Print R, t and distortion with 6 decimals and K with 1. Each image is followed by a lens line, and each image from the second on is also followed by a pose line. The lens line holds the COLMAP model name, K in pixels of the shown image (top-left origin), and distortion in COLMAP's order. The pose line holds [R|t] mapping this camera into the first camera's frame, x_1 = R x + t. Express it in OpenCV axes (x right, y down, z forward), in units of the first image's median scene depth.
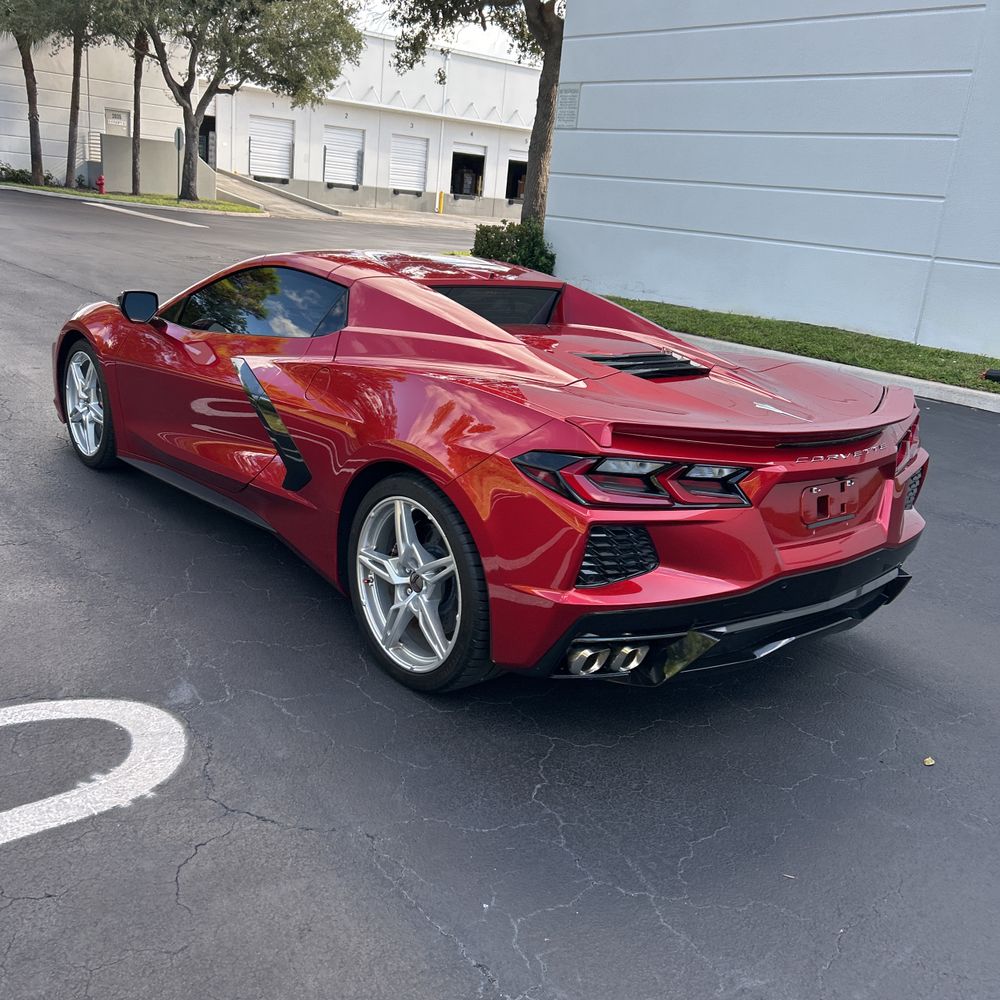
lens RADIAL K [[993.3, 0, 498.2], [0, 993.3, 522.5], [0, 0, 1]] dist [0.027718, -0.030159]
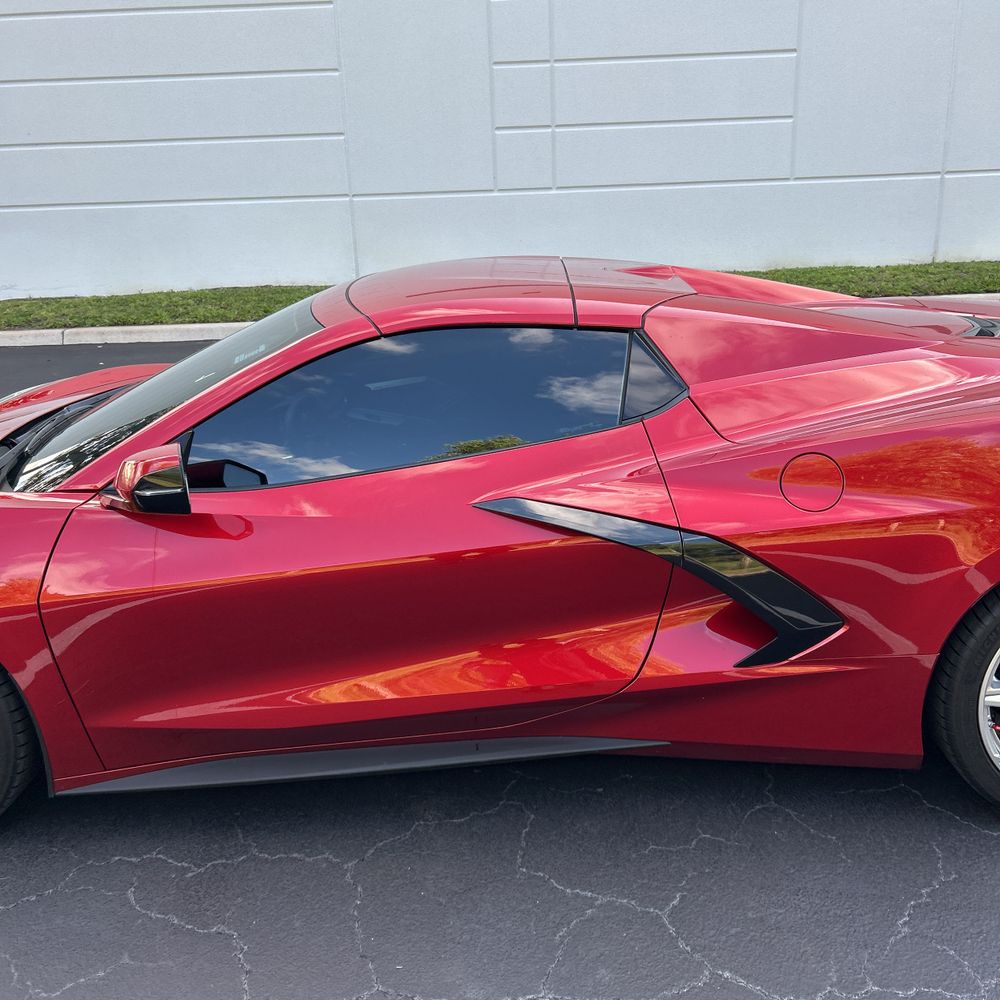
lens RADIAL K [[1008.7, 0, 505.6], [0, 1008.7, 504.0], [0, 0, 1]] dist [-0.004199, -0.000014]
pose [[0.658414, -0.337974, 0.672506, -0.177592], [0.318947, 0.934606, 0.157431, -0.069358], [-0.681735, 0.110839, 0.723154, 0.166244]]
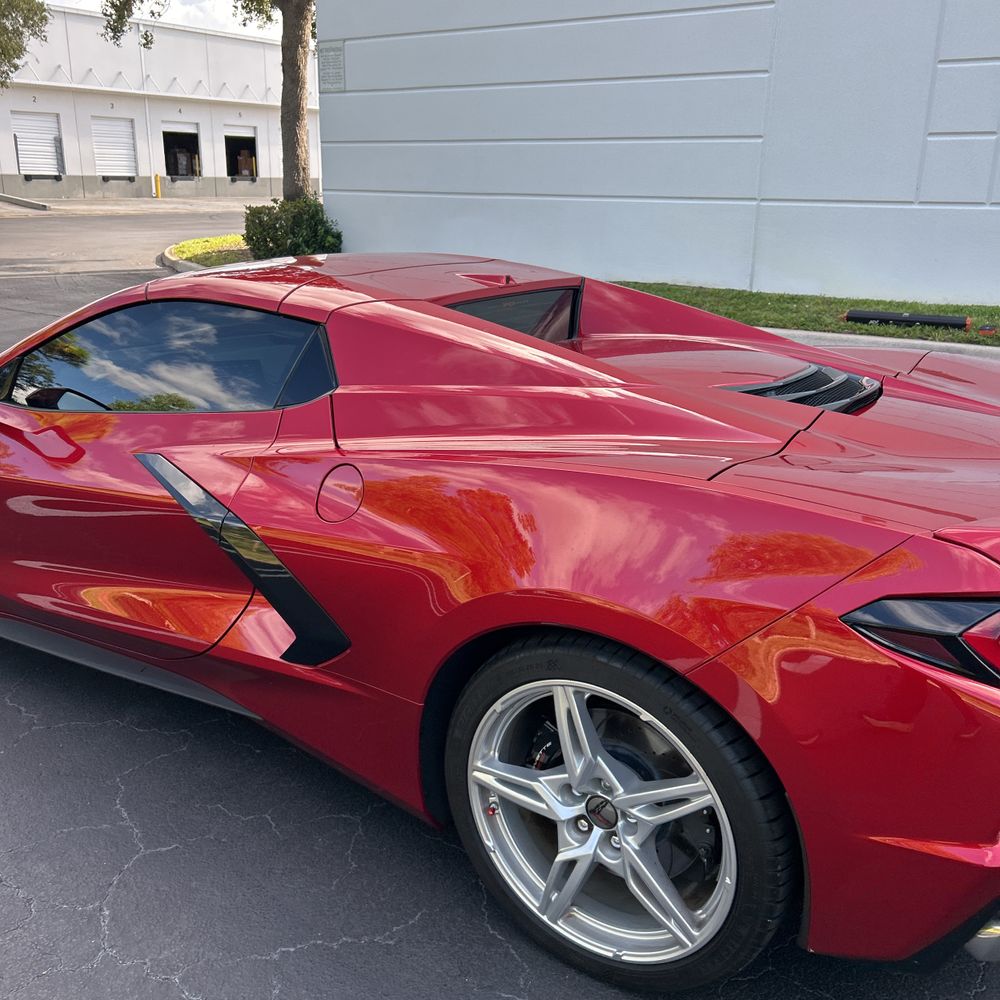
lens RADIAL K [[1002.4, 0, 491.7], [0, 1002.4, 501.3], [0, 0, 1]] dist [0.001547, 0.019335]
pose [[0.962161, -0.153925, 0.224841, -0.055712], [0.152180, 0.988032, 0.025179, -0.032978], [-0.226026, 0.009990, 0.974070, 0.094404]]
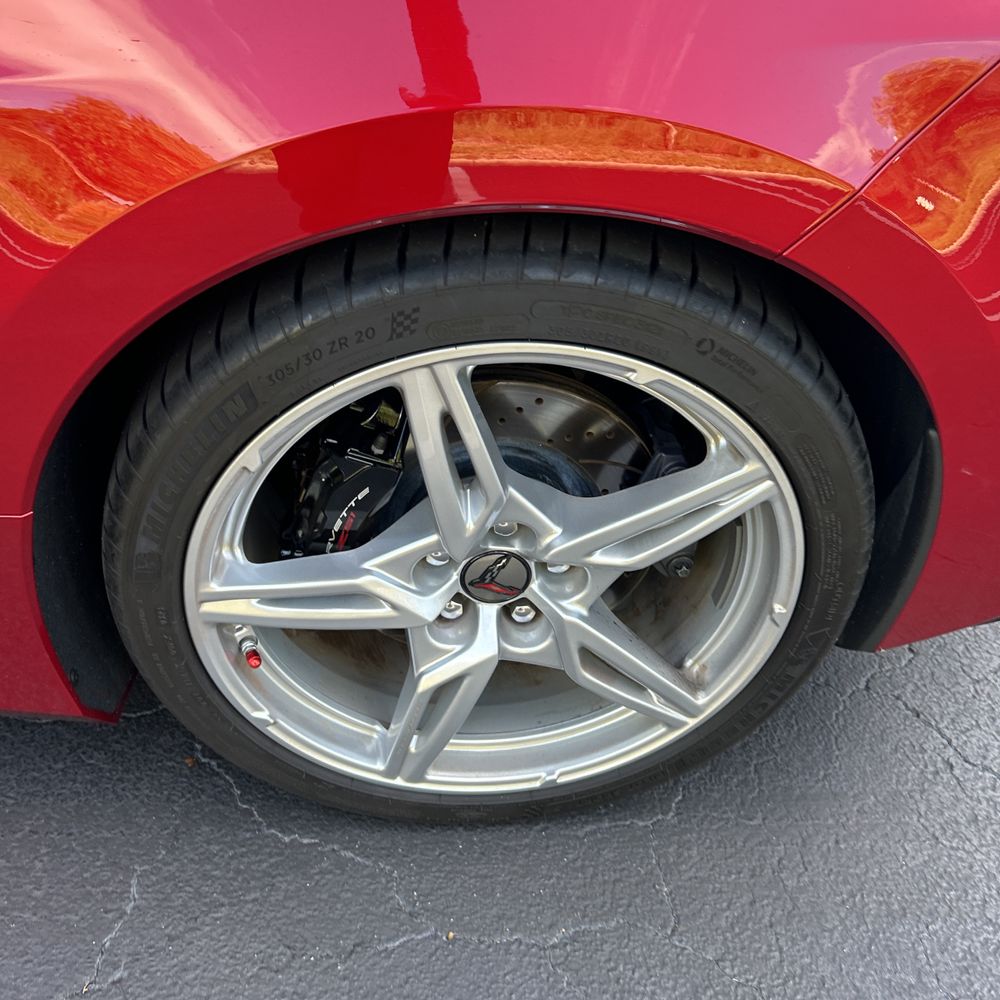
lens RADIAL K [[1006.4, 0, 484.8], [0, 1006.4, 501.2], [0, 0, 1]] dist [0.012684, 0.006121]
pose [[0.573498, -0.551190, 0.606044, -0.056778], [0.233040, 0.818997, 0.524343, -0.026574], [-0.785361, -0.159477, 0.598143, 0.181687]]
